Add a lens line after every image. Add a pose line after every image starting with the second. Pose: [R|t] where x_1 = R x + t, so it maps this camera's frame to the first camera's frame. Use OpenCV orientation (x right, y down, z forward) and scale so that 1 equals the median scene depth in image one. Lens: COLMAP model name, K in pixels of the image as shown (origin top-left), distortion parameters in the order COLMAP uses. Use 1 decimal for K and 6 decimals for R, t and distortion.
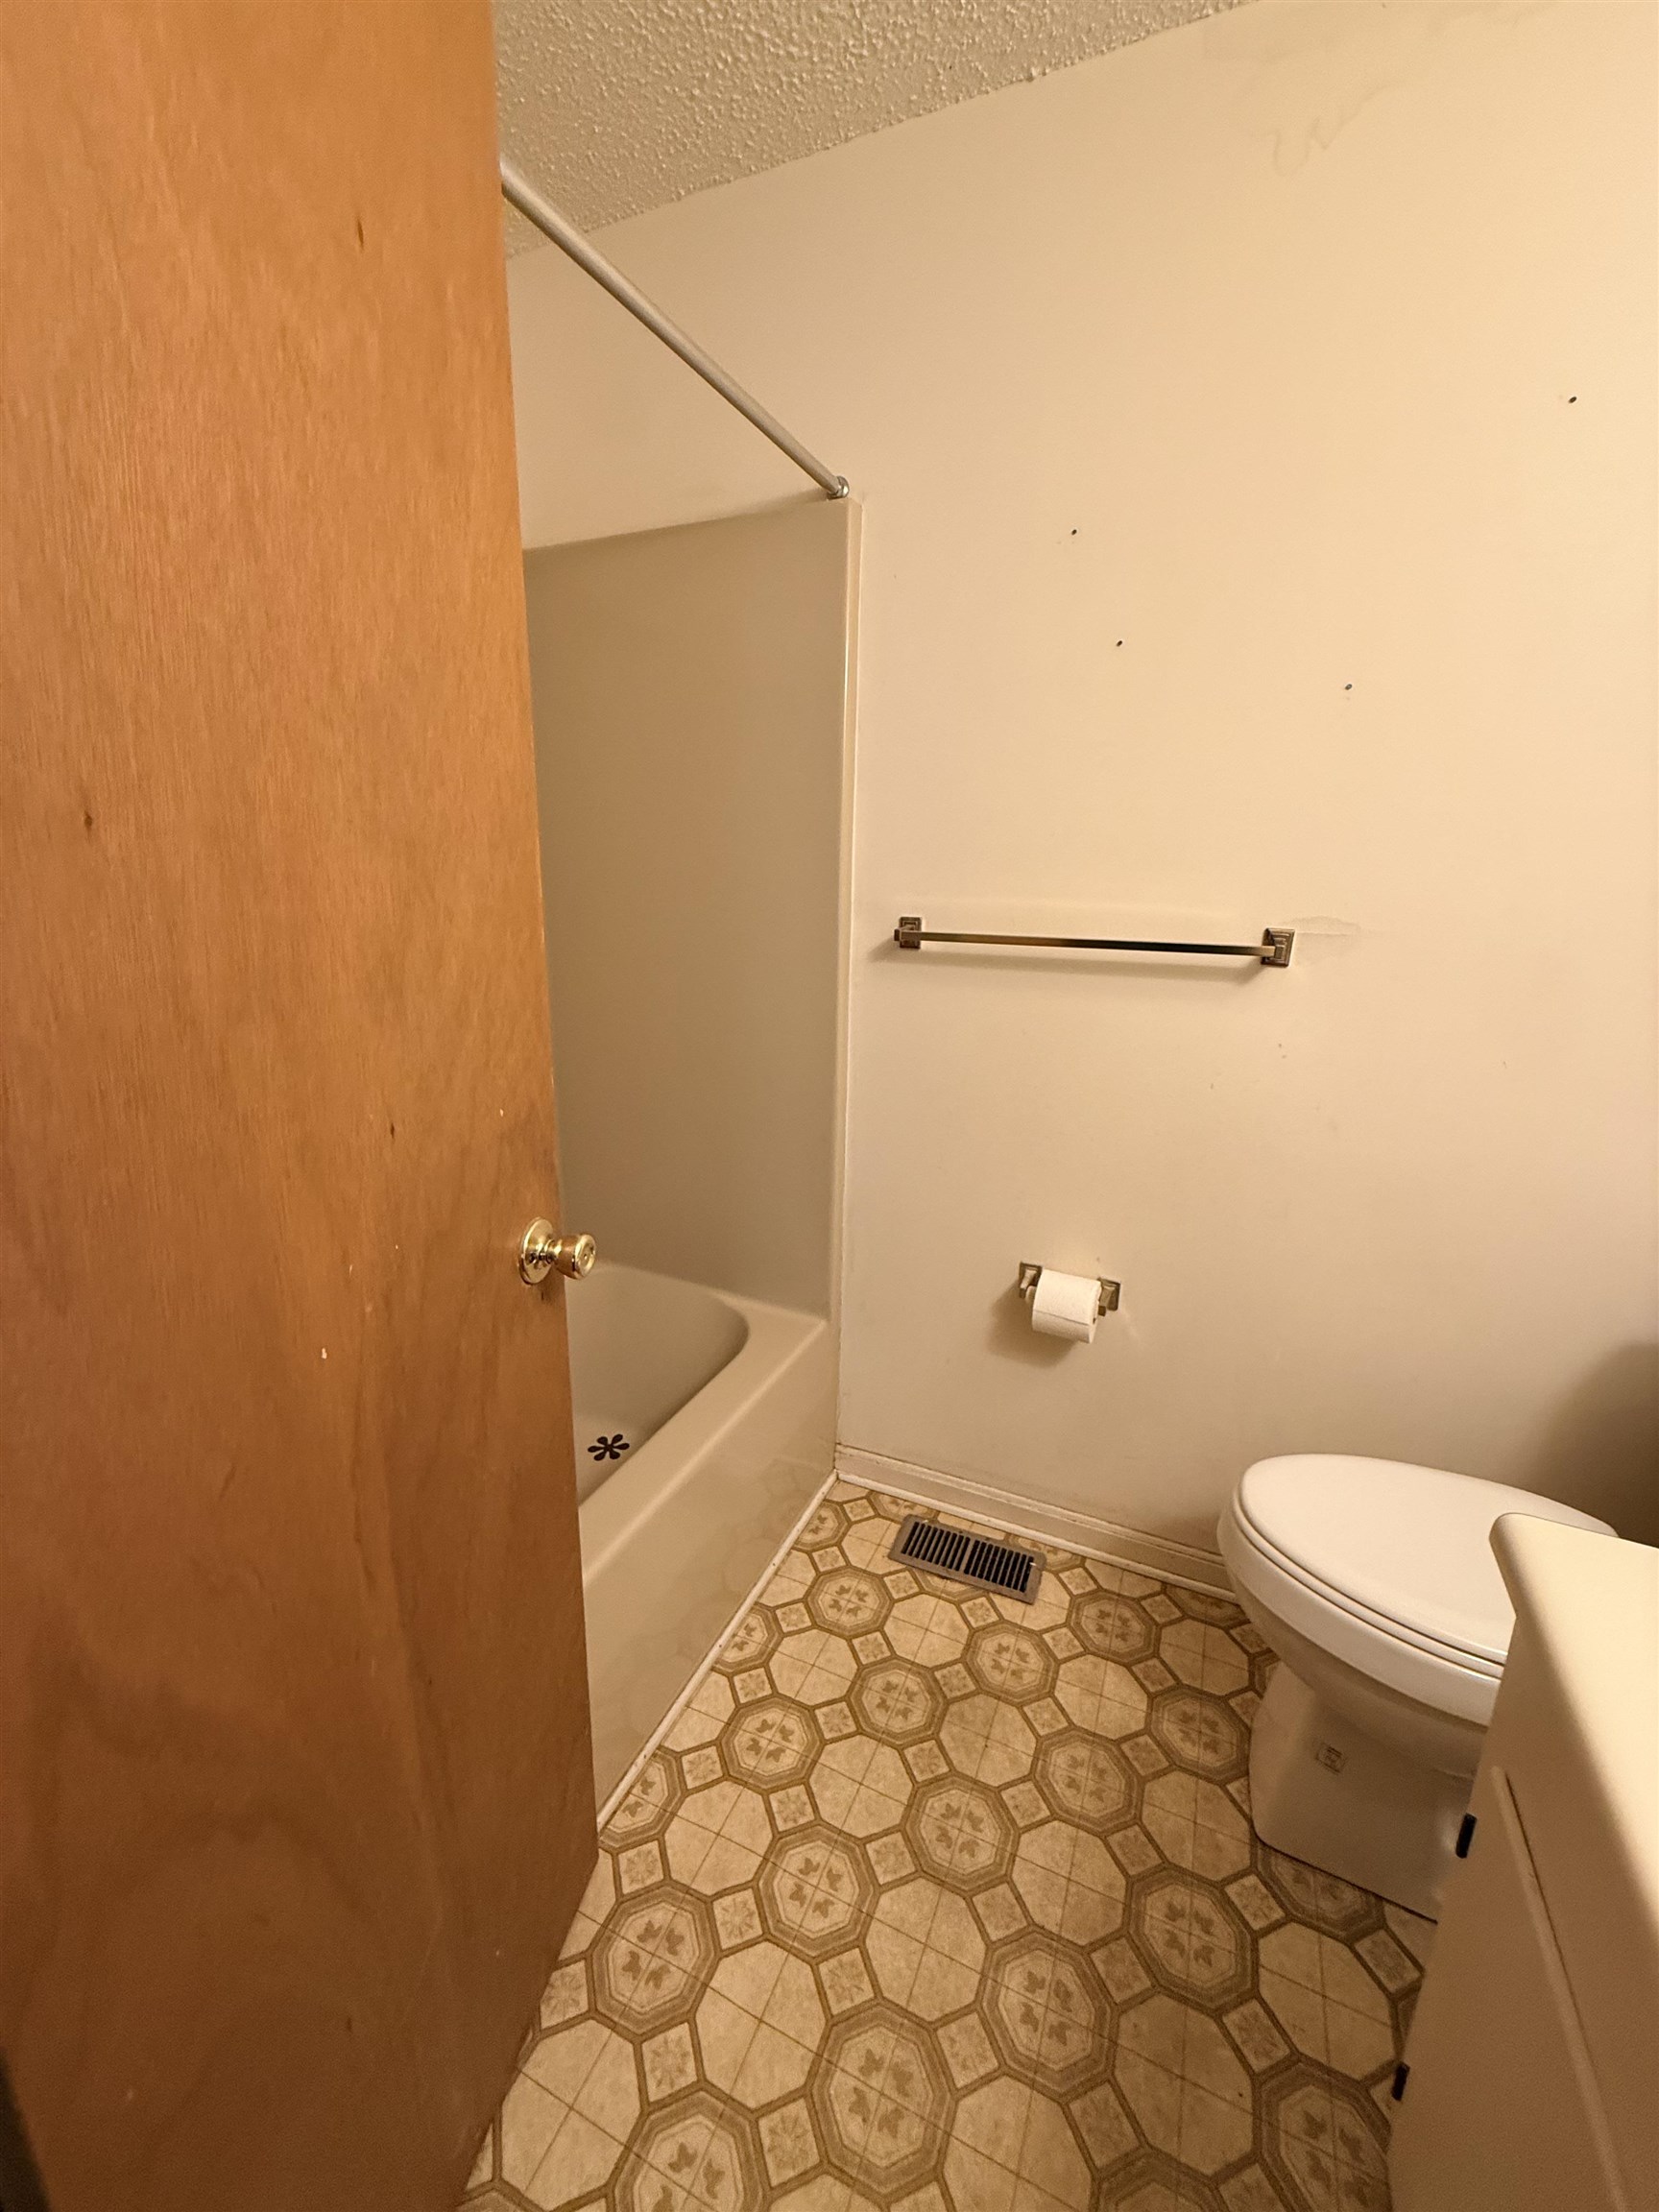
lens RADIAL K [[877.9, 0, 832.5], [0, 877.9, 1103.8], [0, 0, 1]] dist [0.002228, -0.000794]
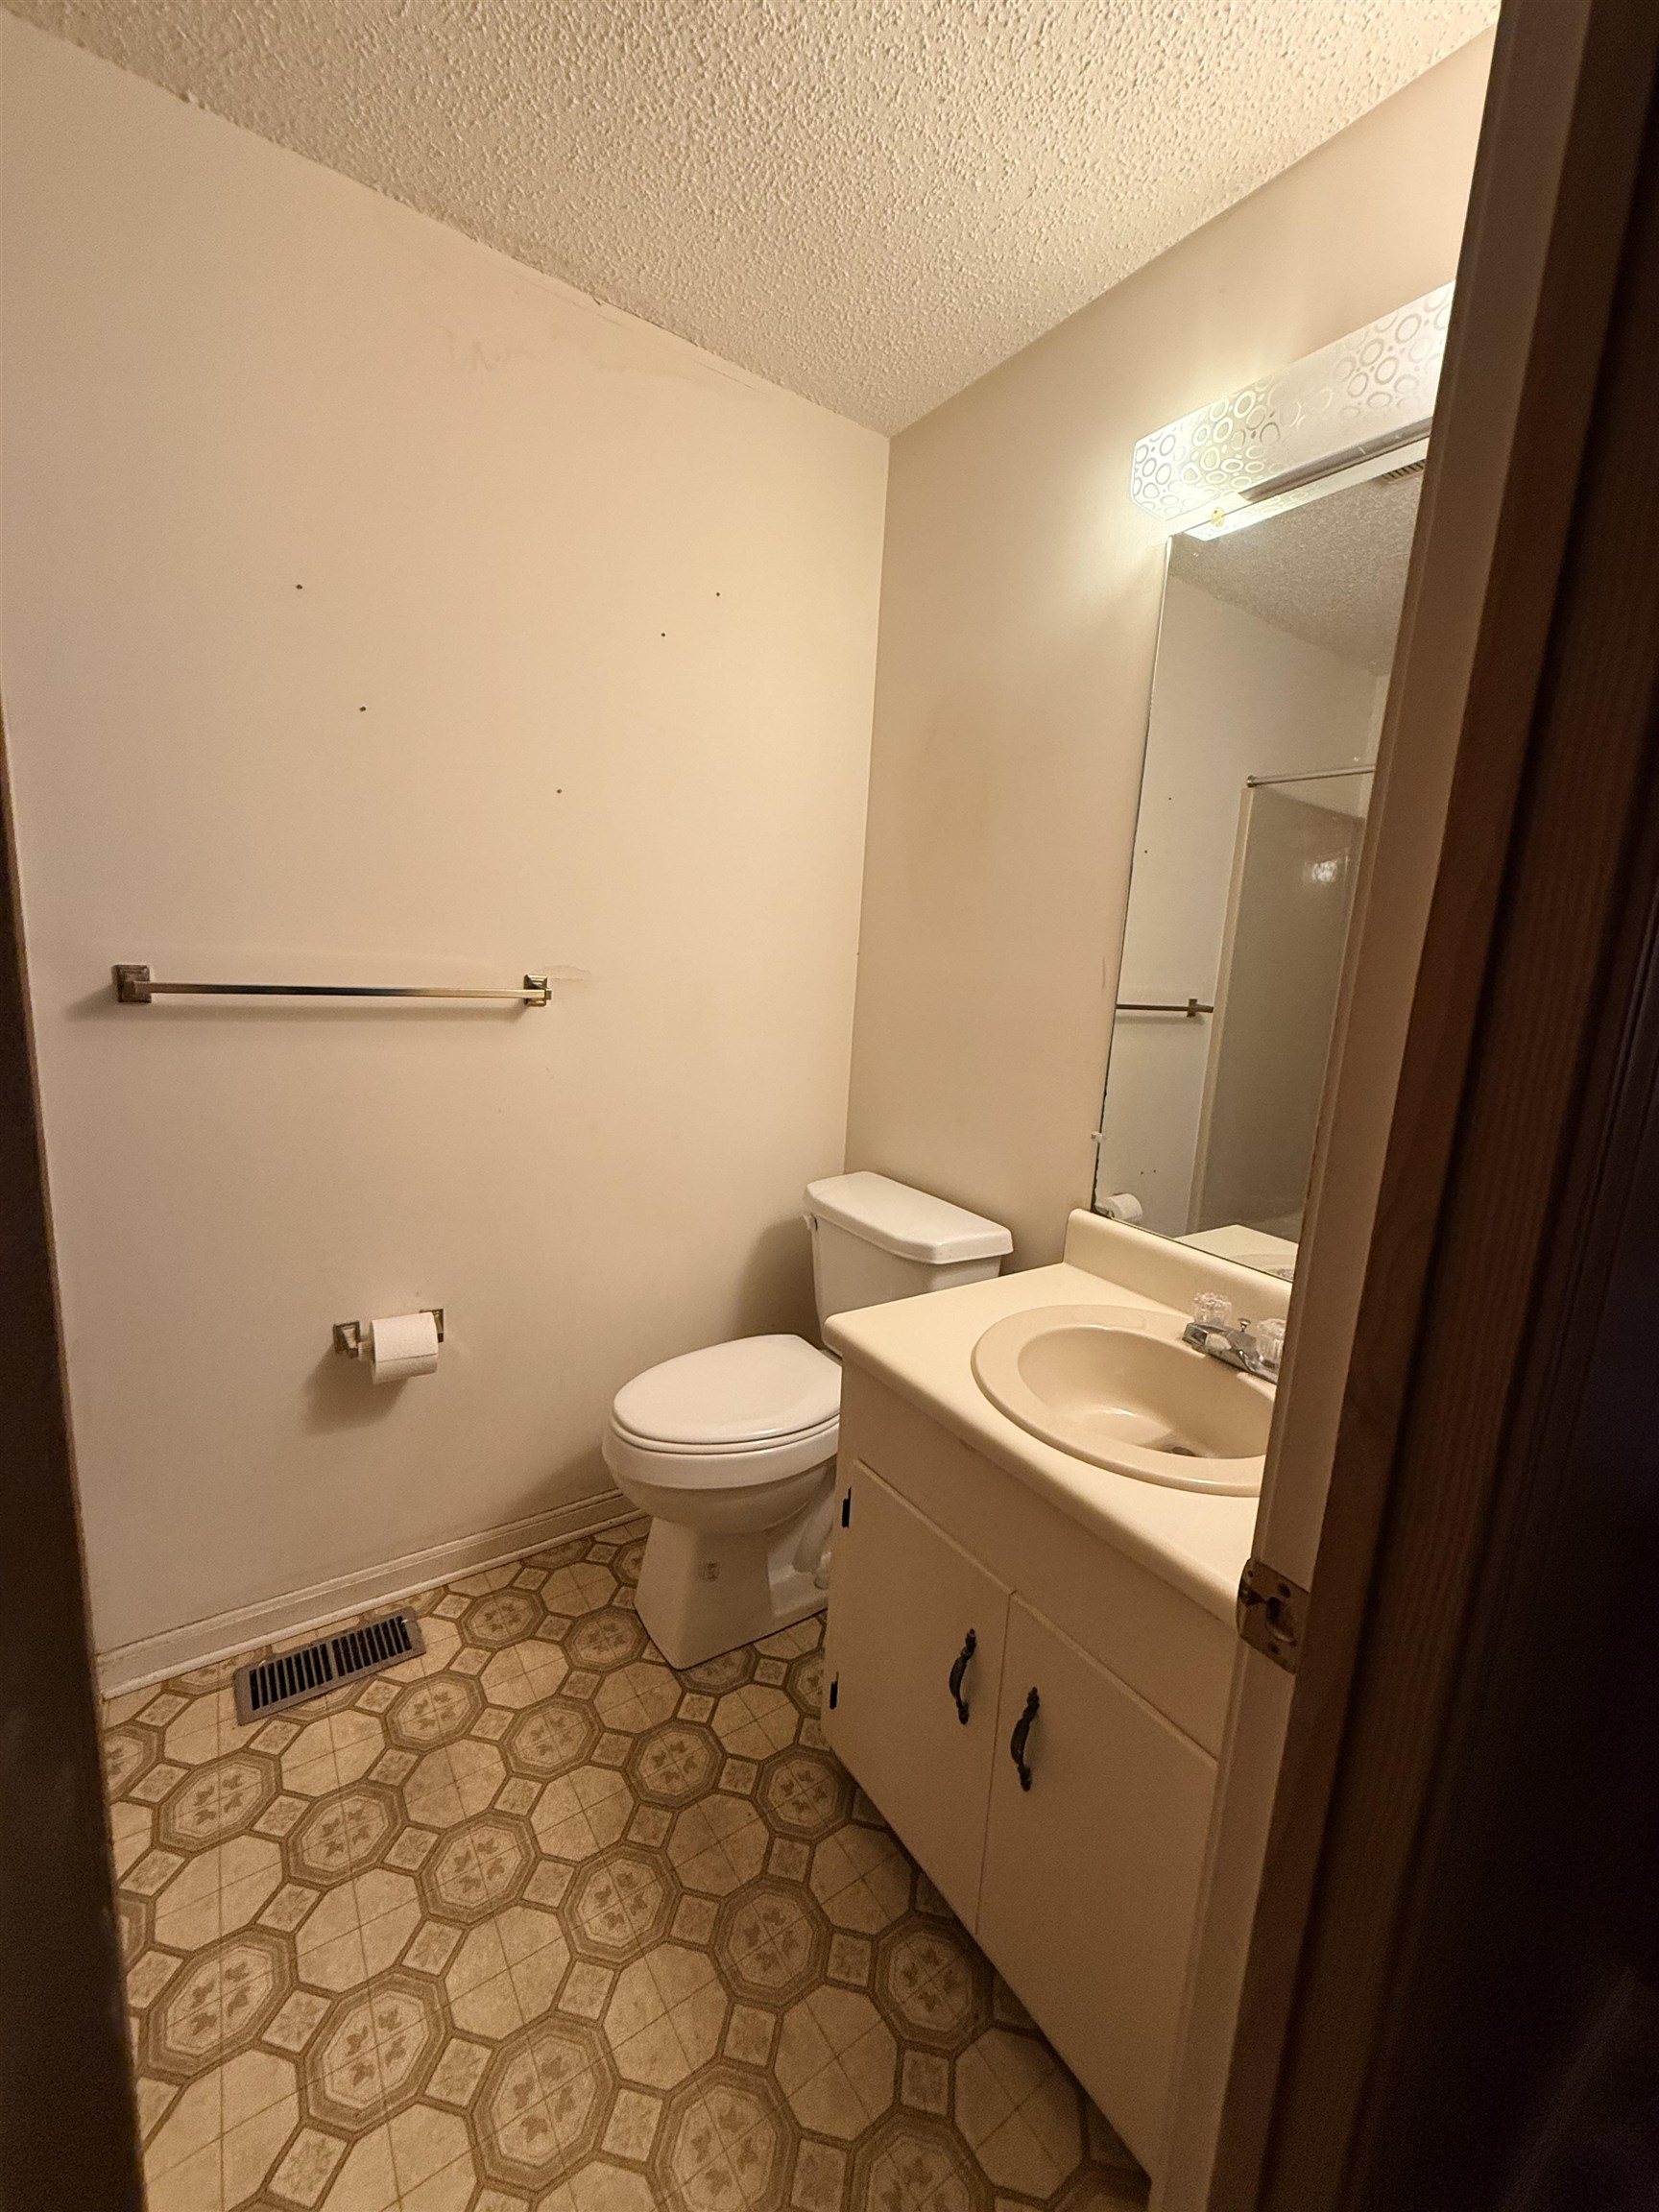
lens RADIAL K [[877.9, 0, 829.2], [0, 877.9, 1101.2], [0, 0, 1]] dist [0.002228, -0.000794]
pose [[0.515466, -0.135436, 0.846140, -0.334045], [0.168028, 0.984237, 0.055178, -0.024281], [-0.840275, 0.113732, 0.530097, 0.021467]]
